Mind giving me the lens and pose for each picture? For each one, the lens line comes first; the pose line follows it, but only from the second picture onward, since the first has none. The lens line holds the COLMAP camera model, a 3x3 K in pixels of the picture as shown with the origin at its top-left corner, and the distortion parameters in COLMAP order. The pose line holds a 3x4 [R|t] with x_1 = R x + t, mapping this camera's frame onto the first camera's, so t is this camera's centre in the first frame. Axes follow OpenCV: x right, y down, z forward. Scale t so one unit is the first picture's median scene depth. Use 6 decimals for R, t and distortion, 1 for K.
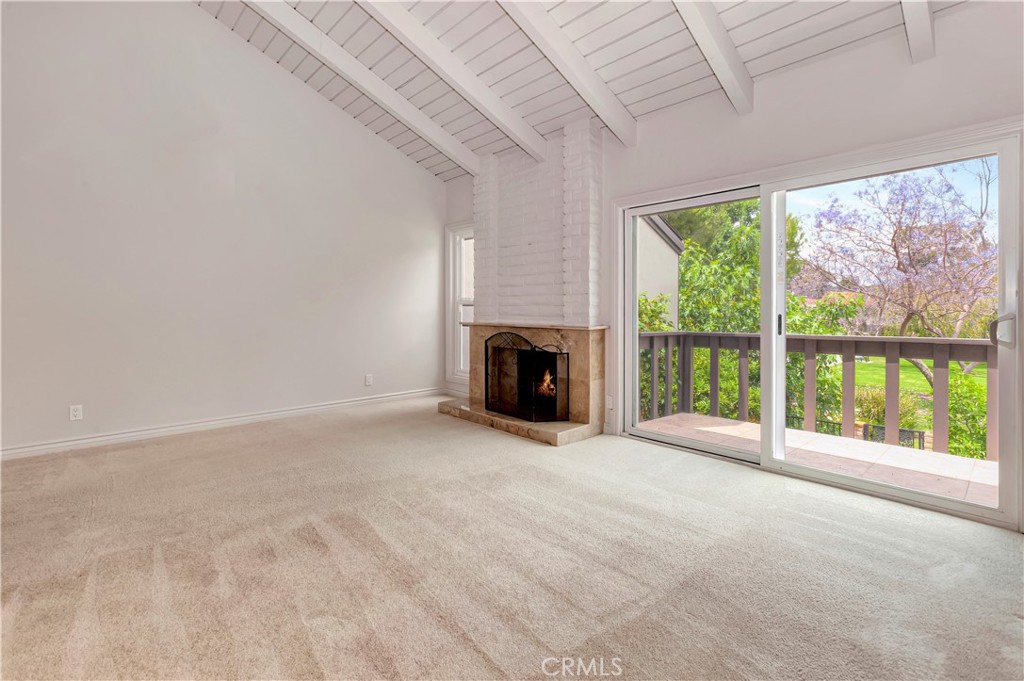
lens RADIAL K [[475.3, 0, 508.5], [0, 475.3, 302.0], [0, 0, 1]] dist [-0.002260, -0.000097]
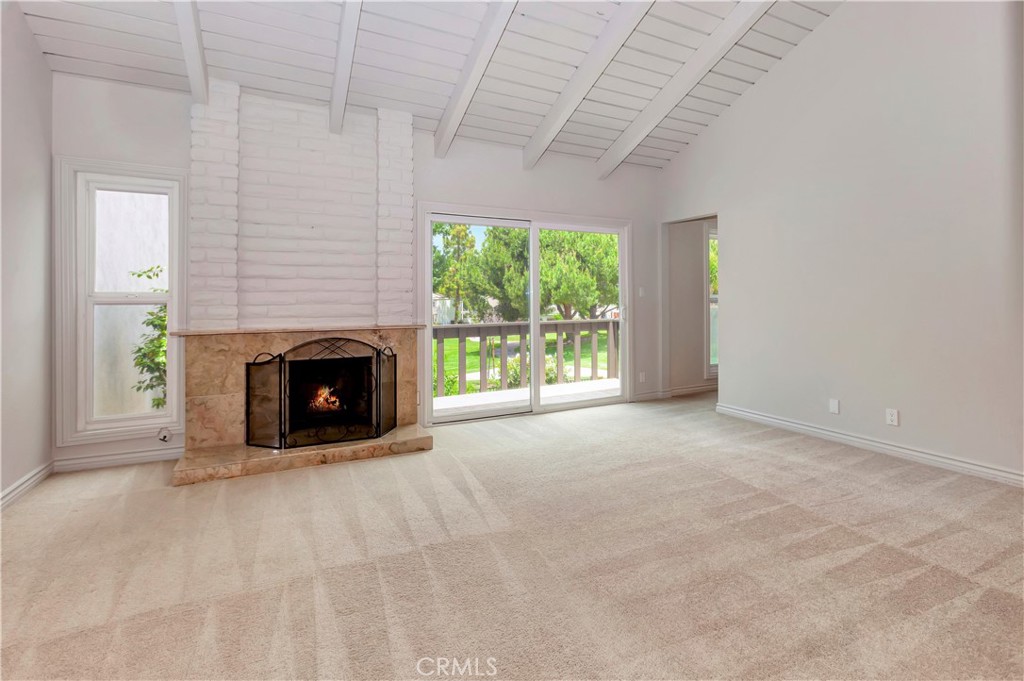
lens RADIAL K [[475.3, 0, 508.5], [0, 475.3, 302.0], [0, 0, 1]] dist [-0.002260, -0.000097]
pose [[0.294877, 0.000309, 0.955535, -0.676502], [-0.002222, 0.999997, 0.000362, 0.003815], [-0.955533, -0.002230, 0.294876, 0.492539]]
